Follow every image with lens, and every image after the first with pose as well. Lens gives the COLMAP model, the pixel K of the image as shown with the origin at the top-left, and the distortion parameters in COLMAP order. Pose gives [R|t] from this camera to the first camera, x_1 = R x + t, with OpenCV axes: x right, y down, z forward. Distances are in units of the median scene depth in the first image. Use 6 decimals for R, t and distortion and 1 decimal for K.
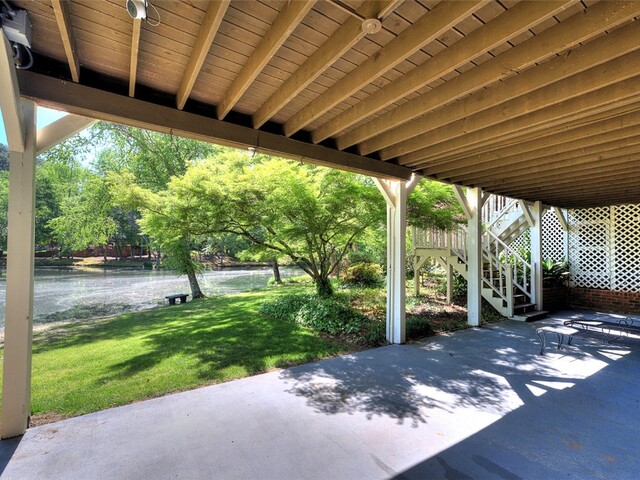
lens RADIAL K [[314.5, 0, 319.8], [0, 314.5, 243.0], [0, 0, 1]] dist [0.007367, 0.003617]
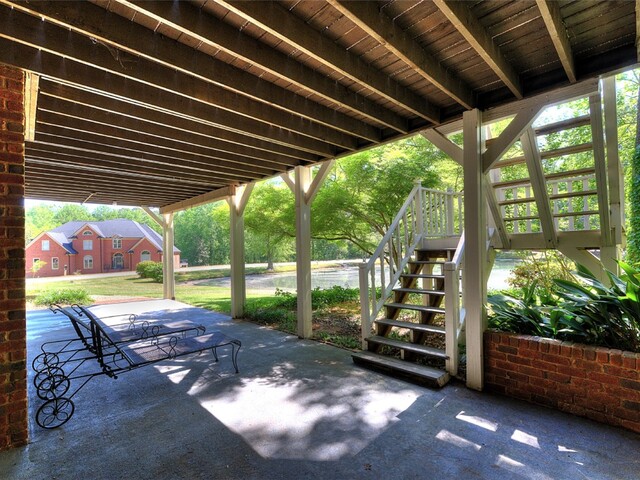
lens RADIAL K [[314.5, 0, 321.3], [0, 314.5, 241.2], [0, 0, 1]] dist [0.007367, 0.003617]
pose [[0.216033, -0.036697, -0.975696, 0.891513], [0.023693, 0.999196, -0.032335, 0.031919], [0.976099, -0.016131, 0.216729, 0.602213]]
